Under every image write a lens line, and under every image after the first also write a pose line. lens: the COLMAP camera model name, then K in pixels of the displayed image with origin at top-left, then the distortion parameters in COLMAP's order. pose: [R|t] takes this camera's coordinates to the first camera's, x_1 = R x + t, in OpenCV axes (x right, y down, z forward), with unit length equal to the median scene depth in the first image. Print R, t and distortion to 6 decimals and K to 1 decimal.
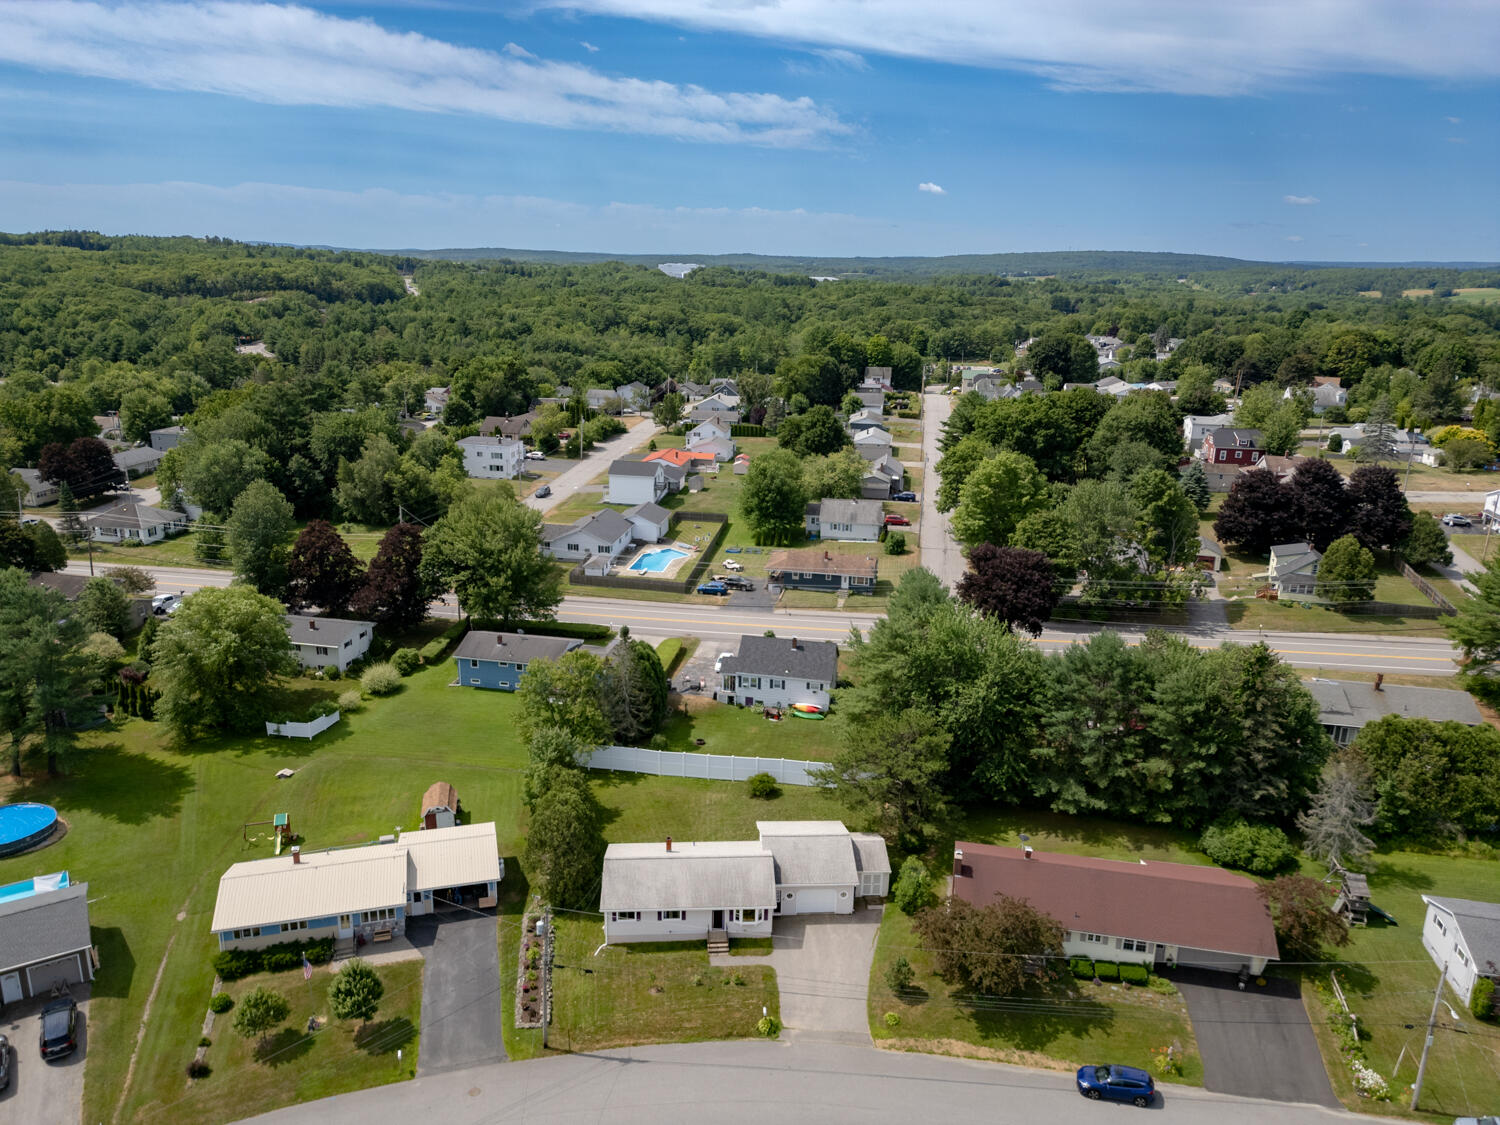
lens RADIAL K [[1052.1, 0, 750.2], [0, 1052.1, 555.2], [0, 0, 1]] dist [0.080960, -0.074806]
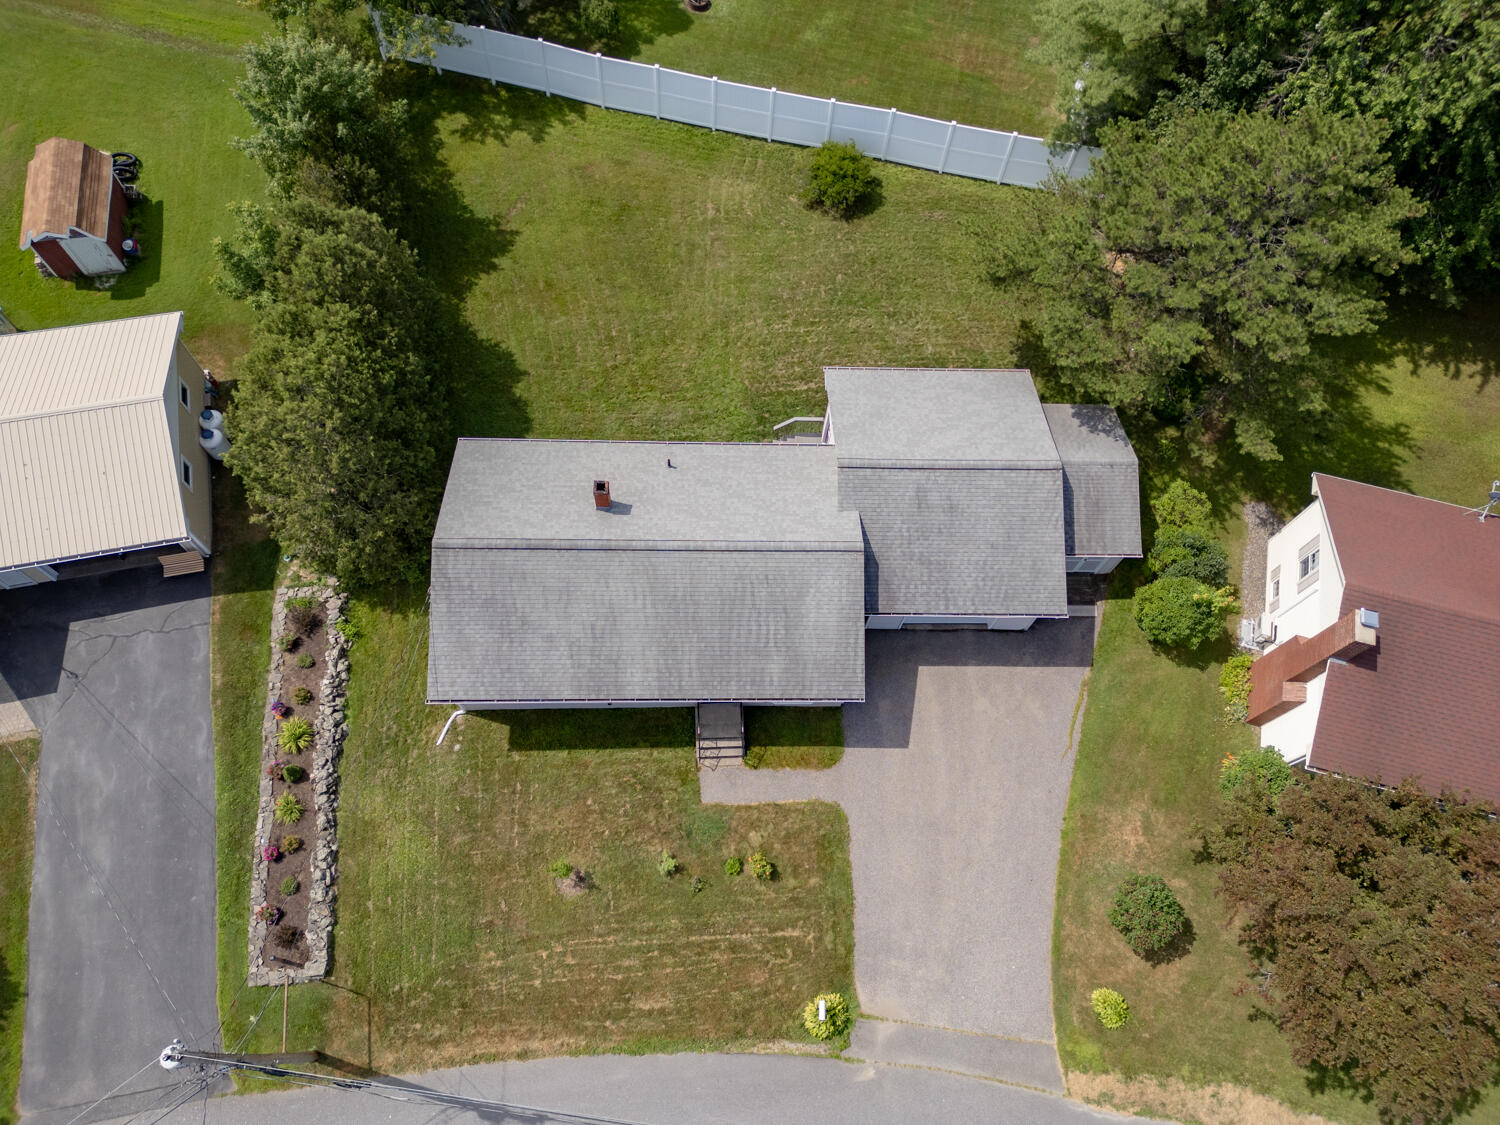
lens RADIAL K [[1052.1, 0, 750.2], [0, 1052.1, 555.2], [0, 0, 1]] dist [0.080960, -0.074806]
pose [[0.998402, 0.054876, 0.013531, -0.025075], [-0.045874, 0.646961, 0.761142, -0.010751], [0.033014, -0.760546, 0.648444, 0.701914]]
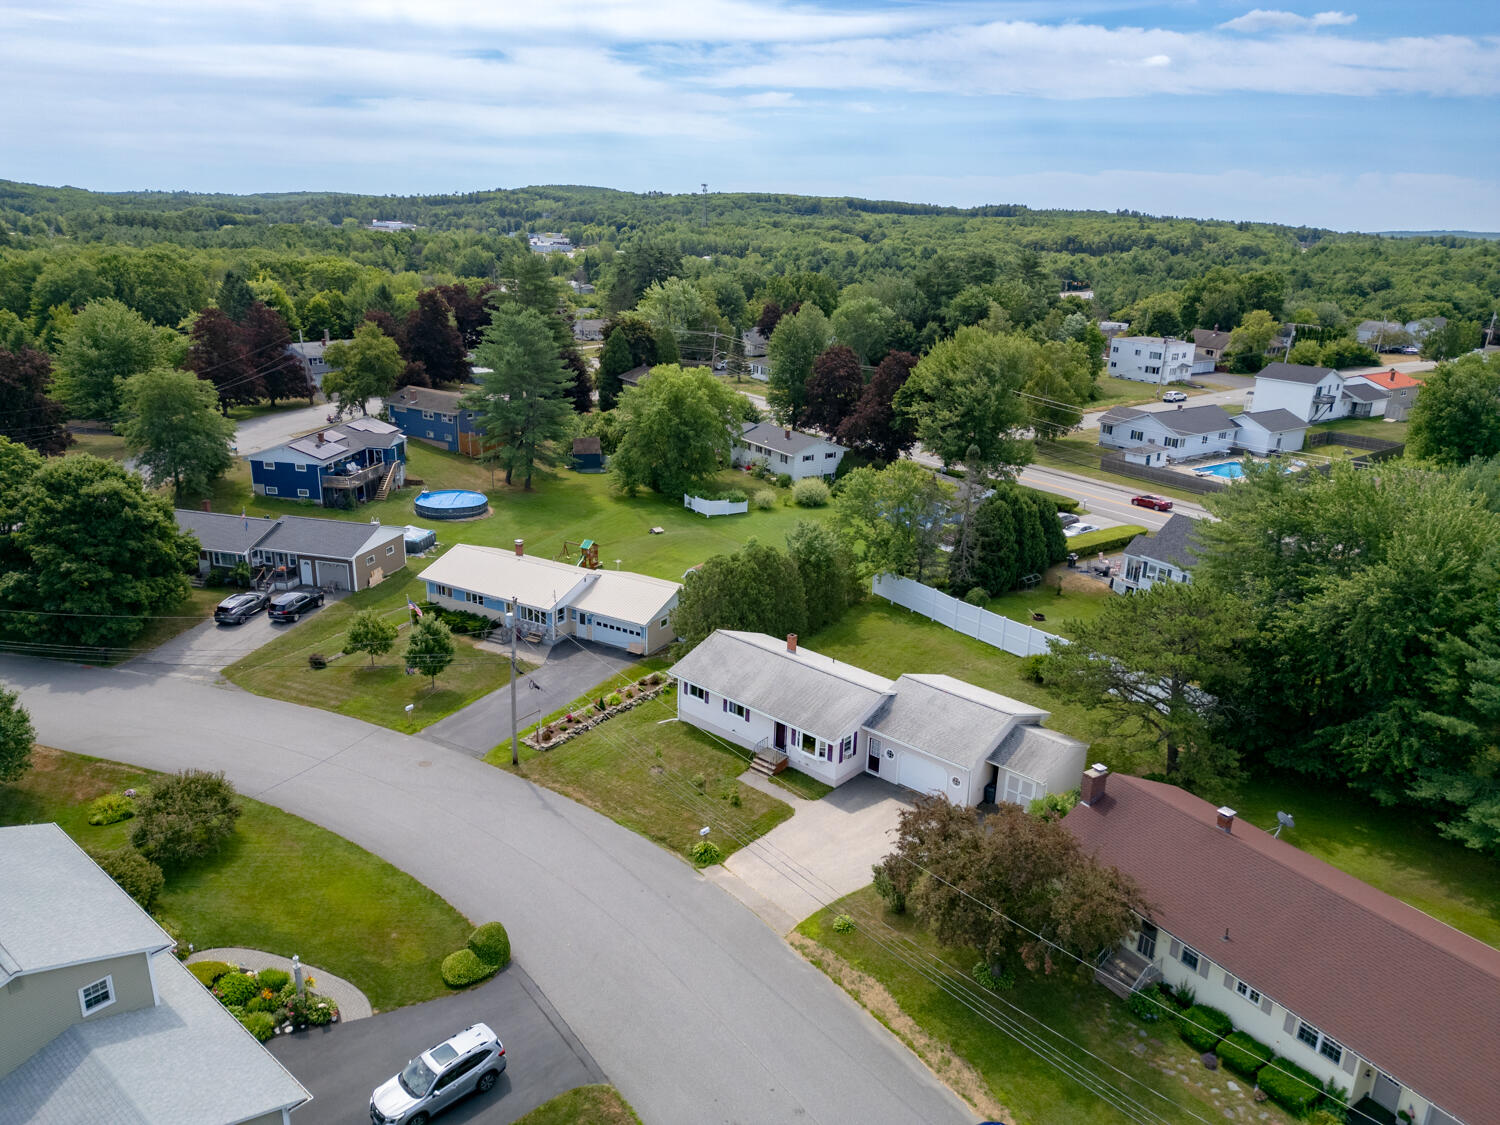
lens RADIAL K [[1052.1, 0, 750.2], [0, 1052.1, 555.2], [0, 0, 1]] dist [0.080960, -0.074806]
pose [[0.701357, 0.219115, -0.678297, 0.402171], [-0.211741, 0.972671, 0.095269, 0.134291], [0.680635, 0.076806, 0.728586, 0.383465]]
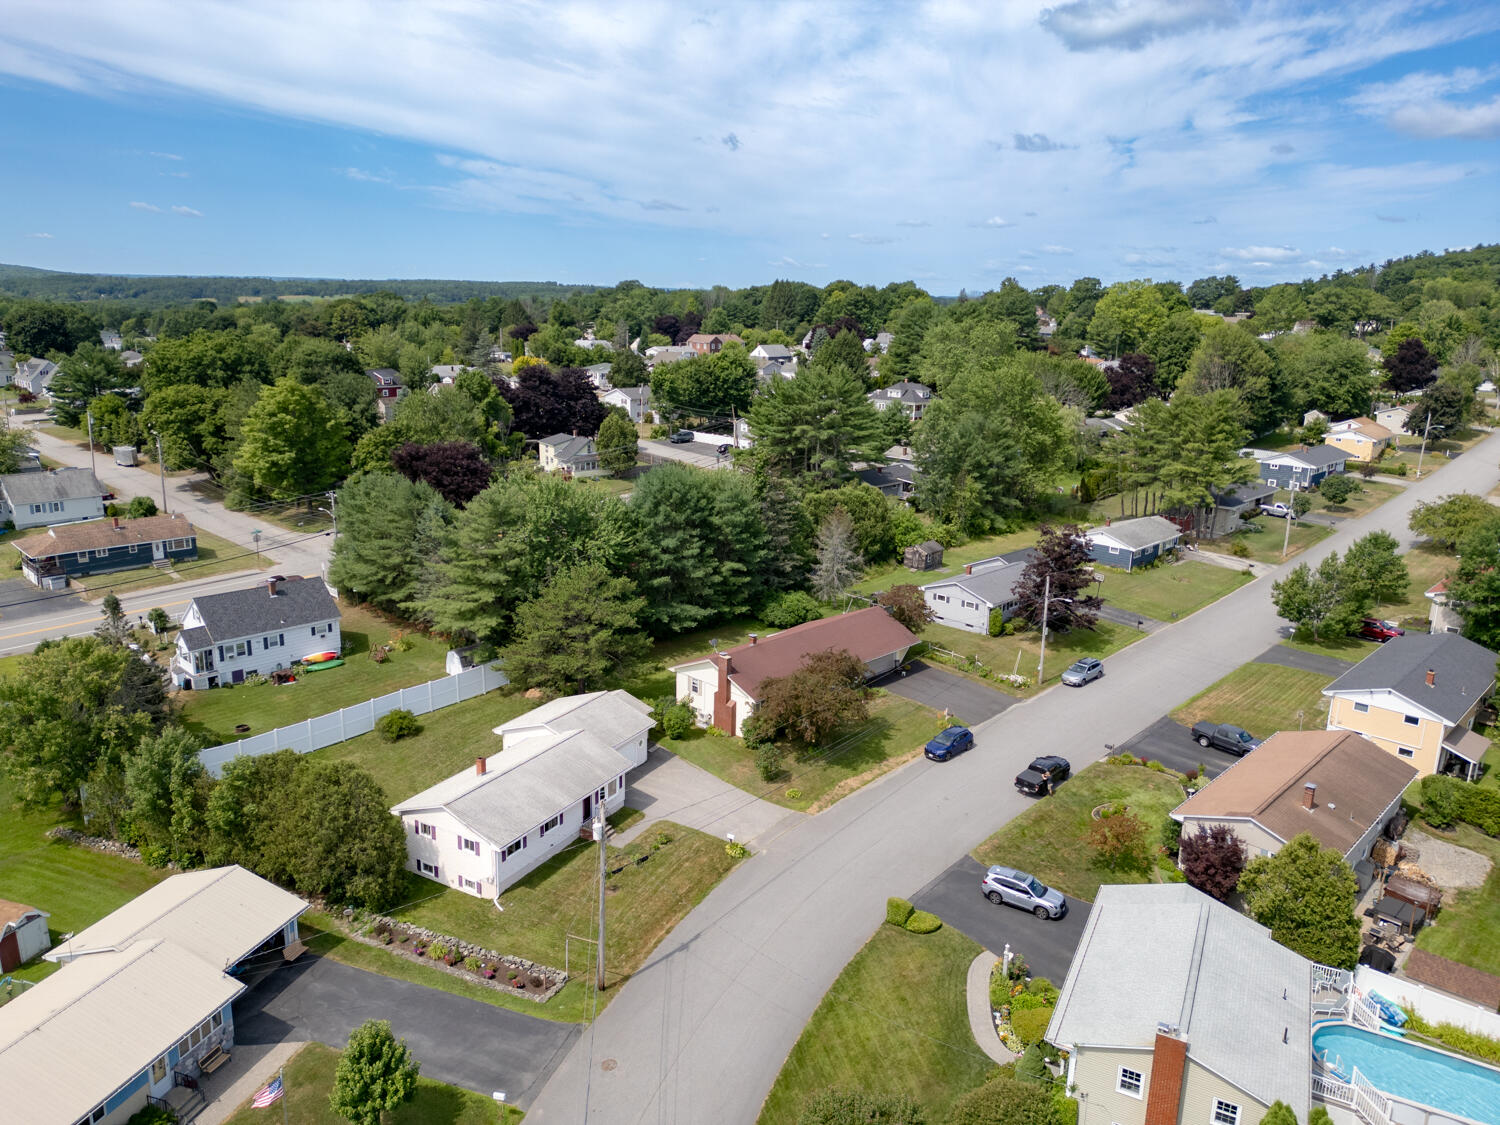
lens RADIAL K [[1052.1, 0, 750.2], [0, 1052.1, 555.2], [0, 0, 1]] dist [0.080960, -0.074806]
pose [[0.544500, -0.208714, 0.812378, -0.558103], [0.219444, 0.970258, 0.102193, 0.077718], [-0.809545, 0.122628, 0.574107, 0.342192]]
